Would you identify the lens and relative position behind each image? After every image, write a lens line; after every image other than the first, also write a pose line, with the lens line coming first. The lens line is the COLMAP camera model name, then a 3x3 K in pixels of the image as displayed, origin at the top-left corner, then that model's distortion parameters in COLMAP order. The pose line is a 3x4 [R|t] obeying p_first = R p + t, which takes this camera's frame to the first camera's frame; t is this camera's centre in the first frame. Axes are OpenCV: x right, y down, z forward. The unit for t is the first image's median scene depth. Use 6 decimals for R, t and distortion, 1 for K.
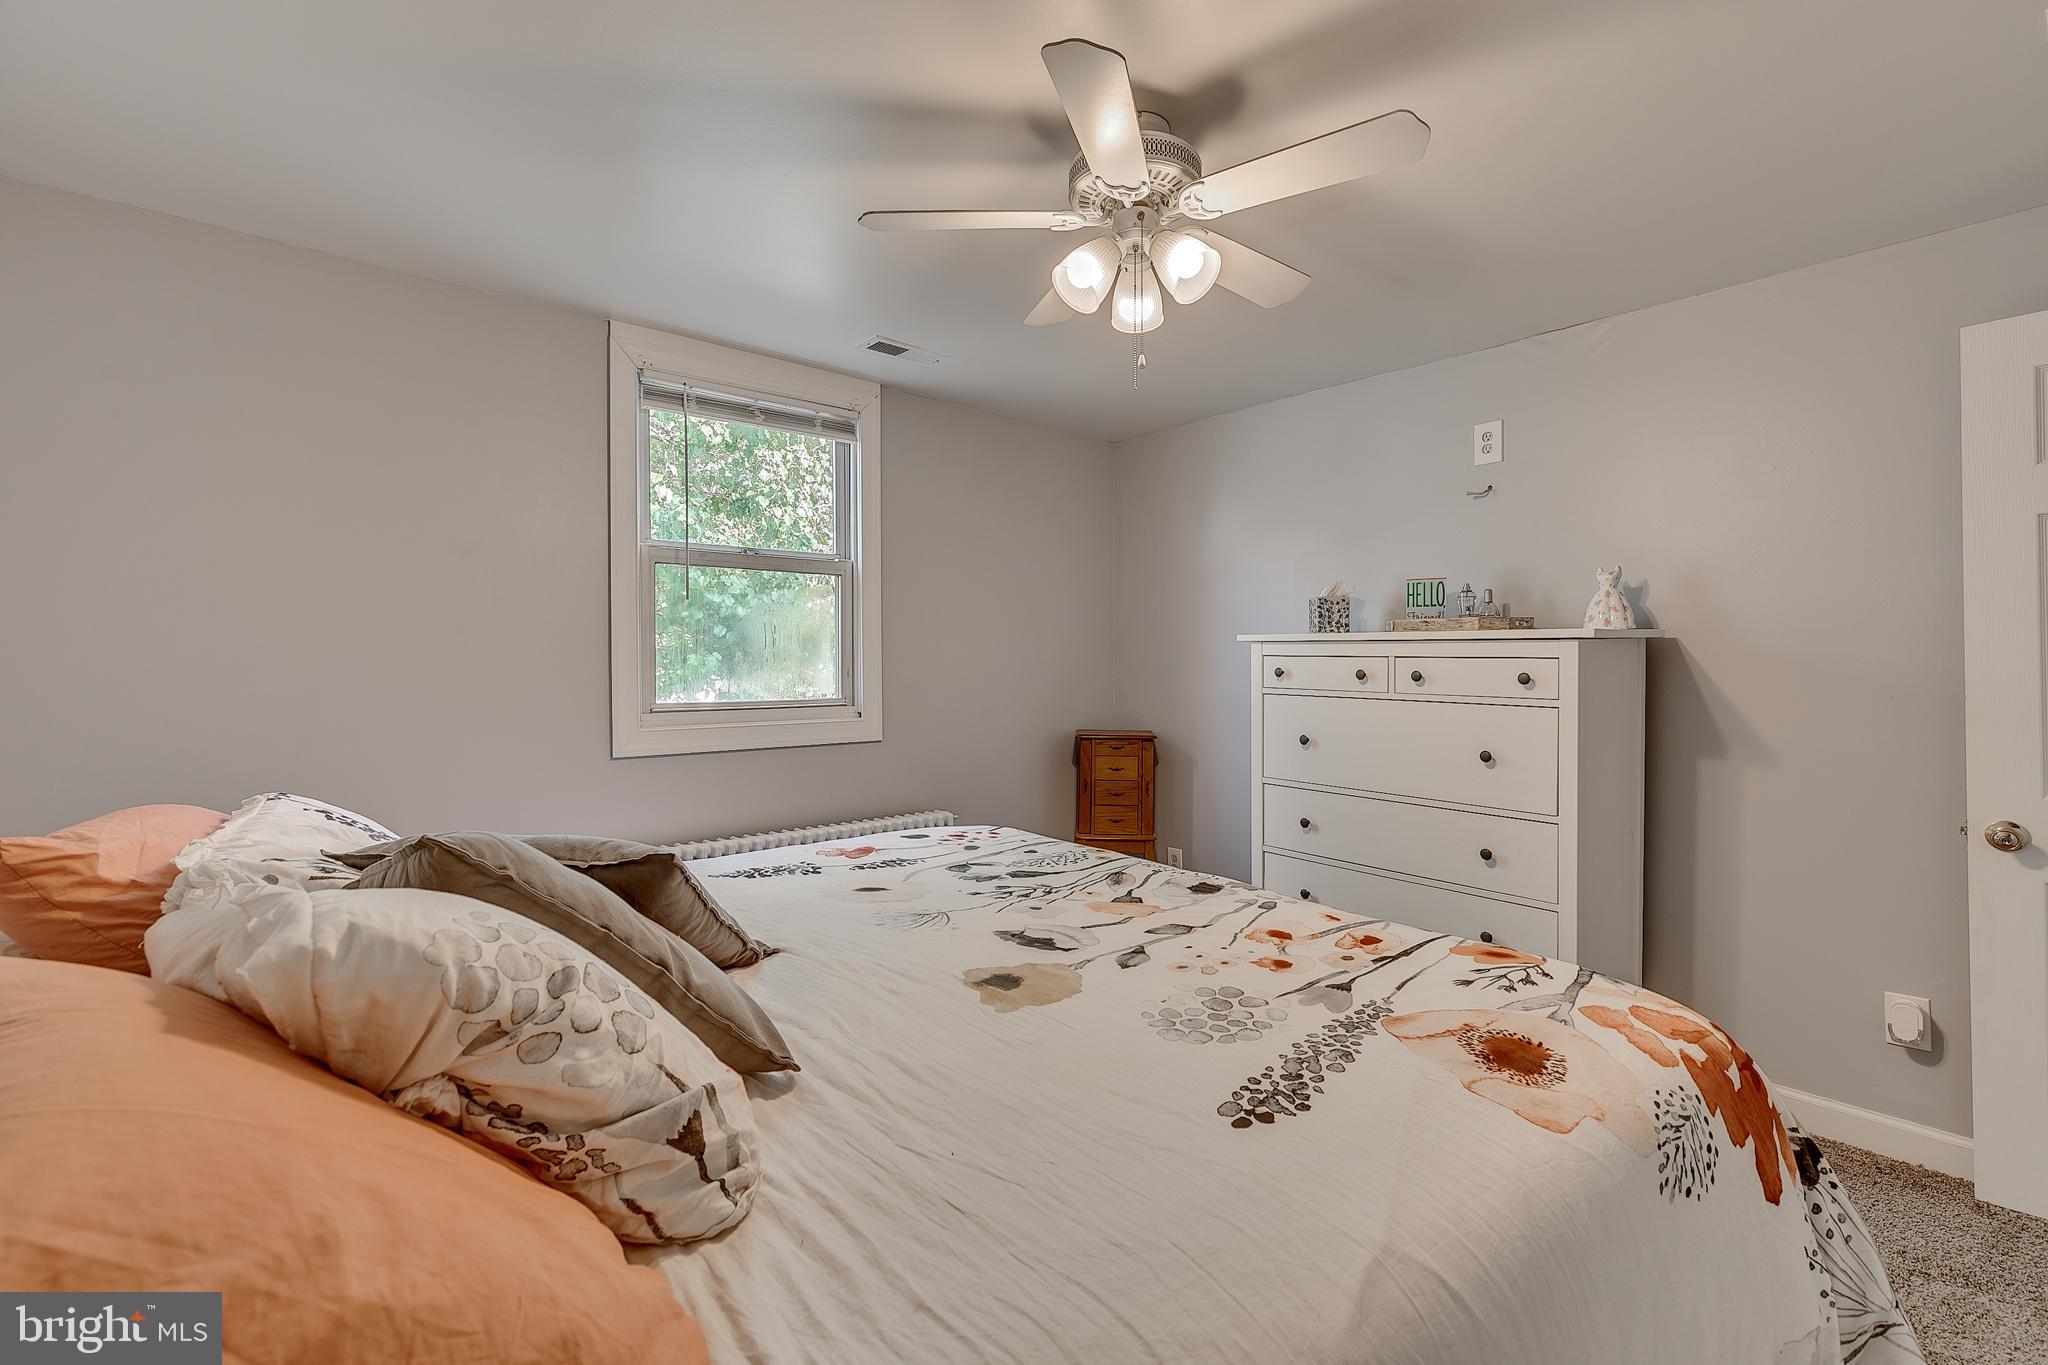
lens RADIAL K [[909.9, 0, 1059.4], [0, 909.9, 669.0], [0, 0, 1]] dist [0.005551, -0.001163]
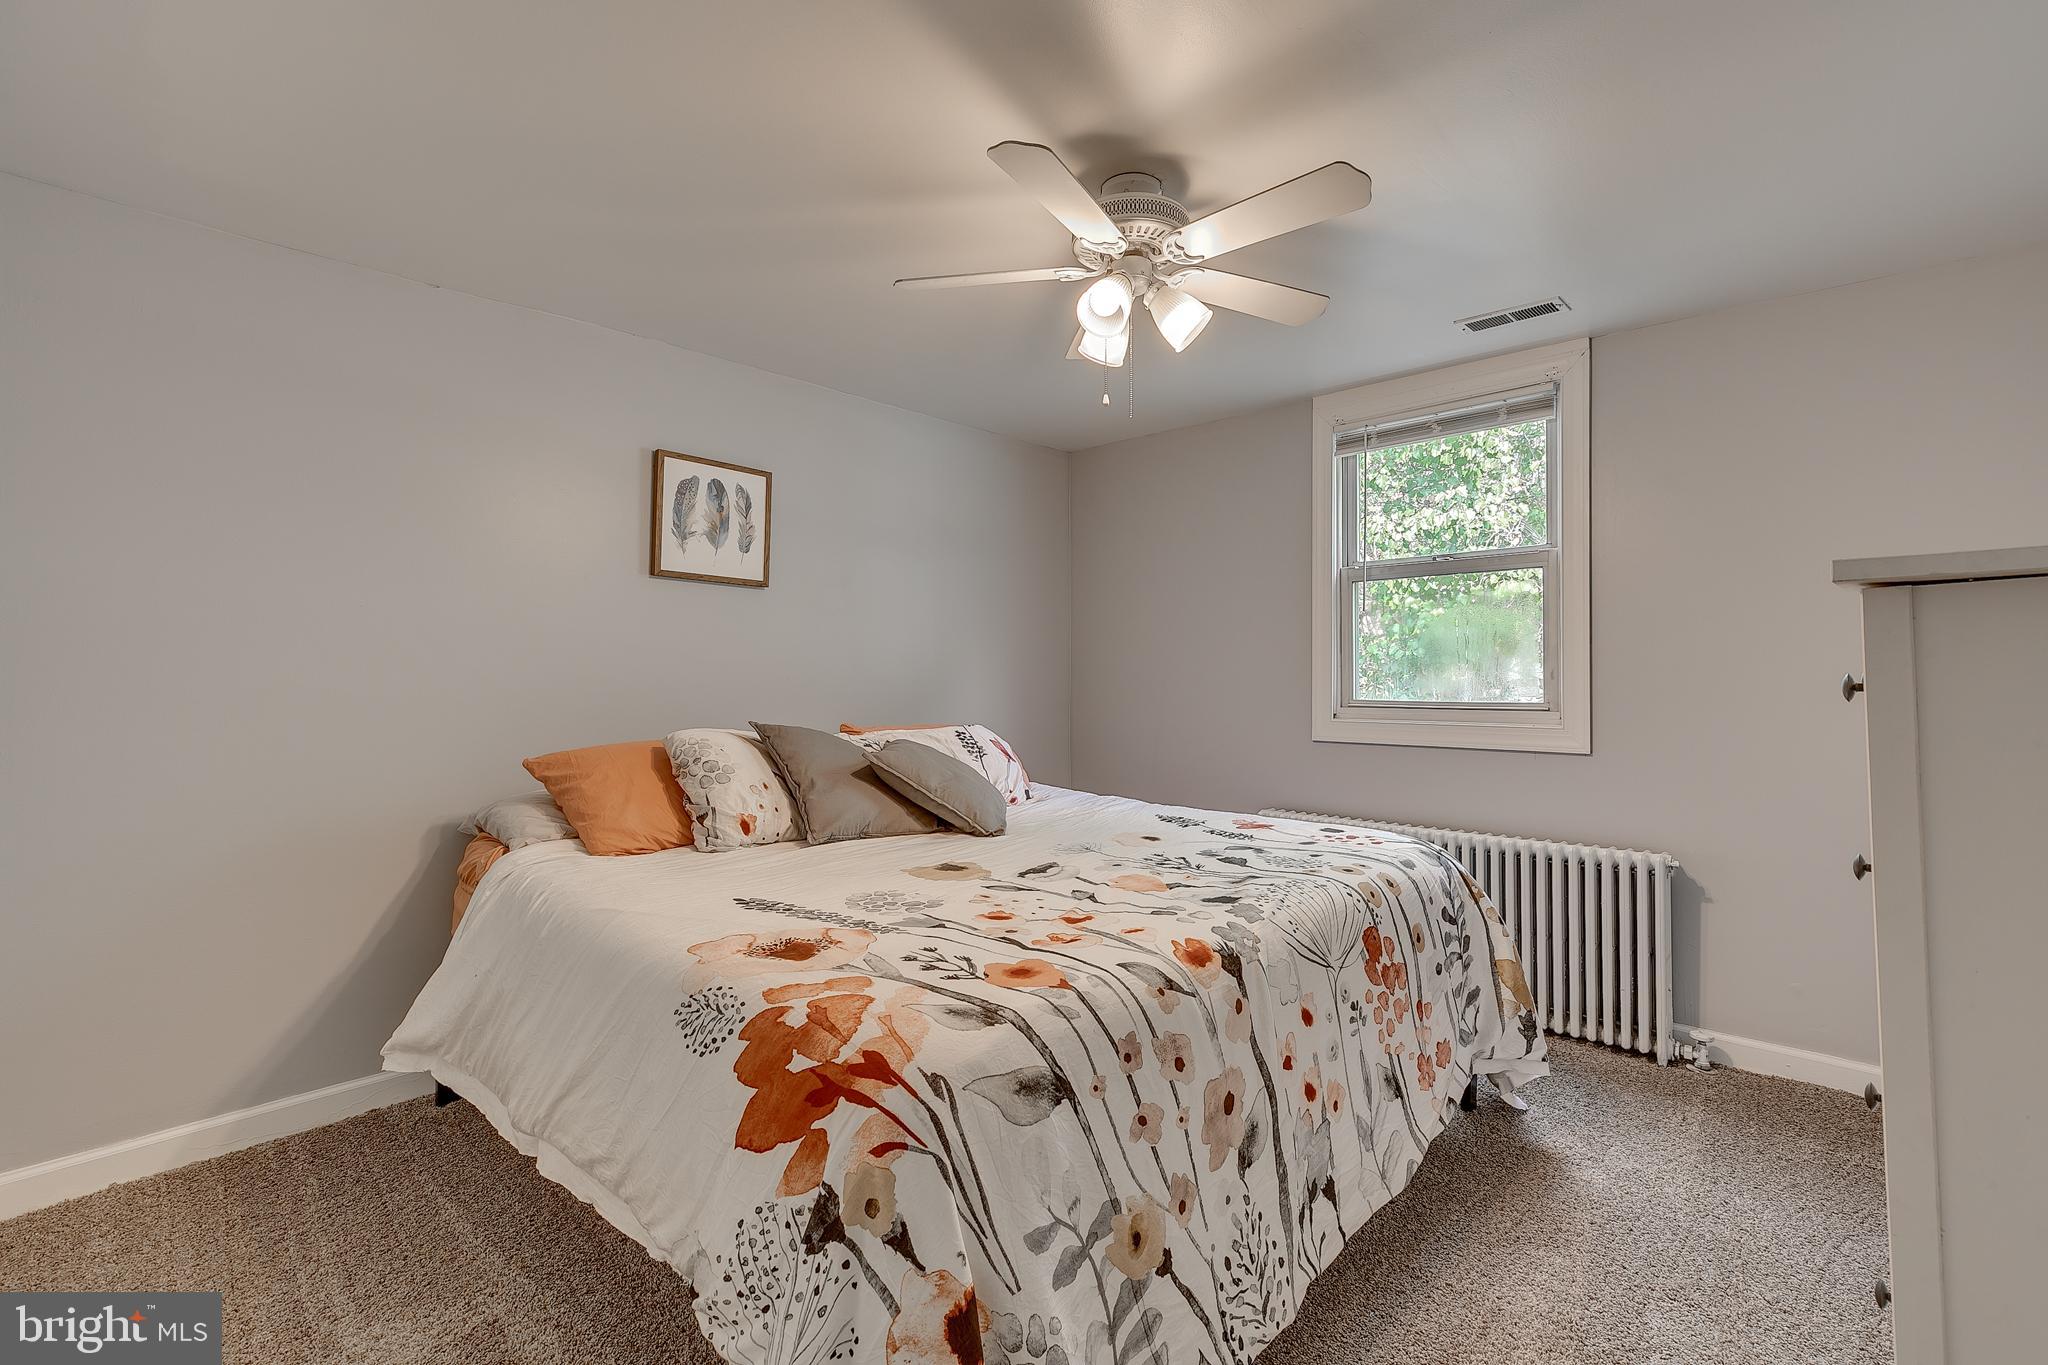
lens RADIAL K [[909.9, 0, 1033.7], [0, 909.9, 673.5], [0, 0, 1]] dist [0.005551, -0.001163]
pose [[0.098691, 0.004466, -0.995108, 0.779853], [-0.001370, 0.999990, 0.004352, 0.000663], [0.995117, 0.000934, 0.098696, 0.506690]]
